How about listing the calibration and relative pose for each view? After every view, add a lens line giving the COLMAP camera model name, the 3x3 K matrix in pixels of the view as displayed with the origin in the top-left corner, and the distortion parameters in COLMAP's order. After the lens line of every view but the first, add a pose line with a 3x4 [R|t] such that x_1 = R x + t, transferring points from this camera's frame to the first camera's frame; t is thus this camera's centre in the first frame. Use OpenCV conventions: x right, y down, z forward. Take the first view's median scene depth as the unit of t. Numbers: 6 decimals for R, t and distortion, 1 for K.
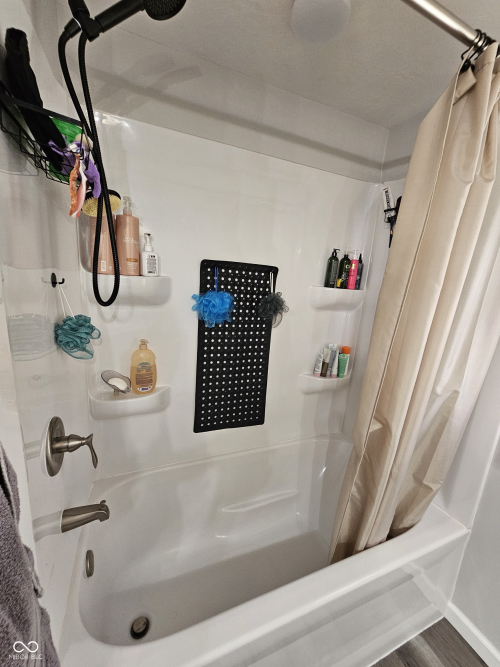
lens RADIAL K [[270.9, 0, 249.4], [0, 270.9, 338.2], [0, 0, 1]] dist [-0.000090, -0.000102]
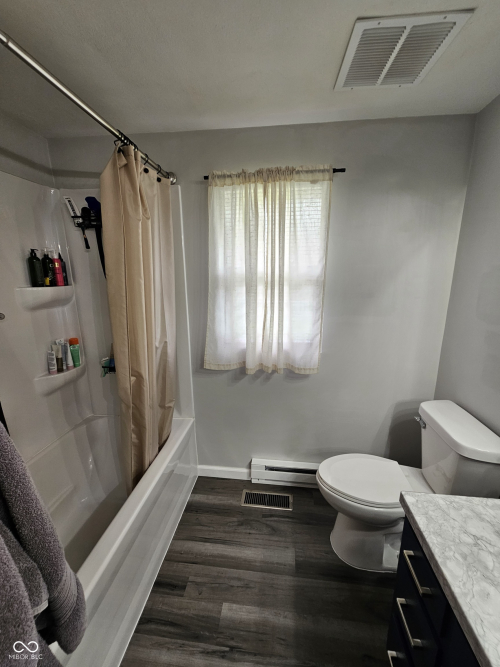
lens RADIAL K [[270.9, 0, 250.9], [0, 270.9, 332.6], [0, 0, 1]] dist [-0.000090, -0.000102]
pose [[0.479032, -0.264074, 0.837134, -0.221072], [0.234705, 0.957486, 0.167734, -0.005752], [-0.845838, 0.116130, 0.520646, -0.186607]]
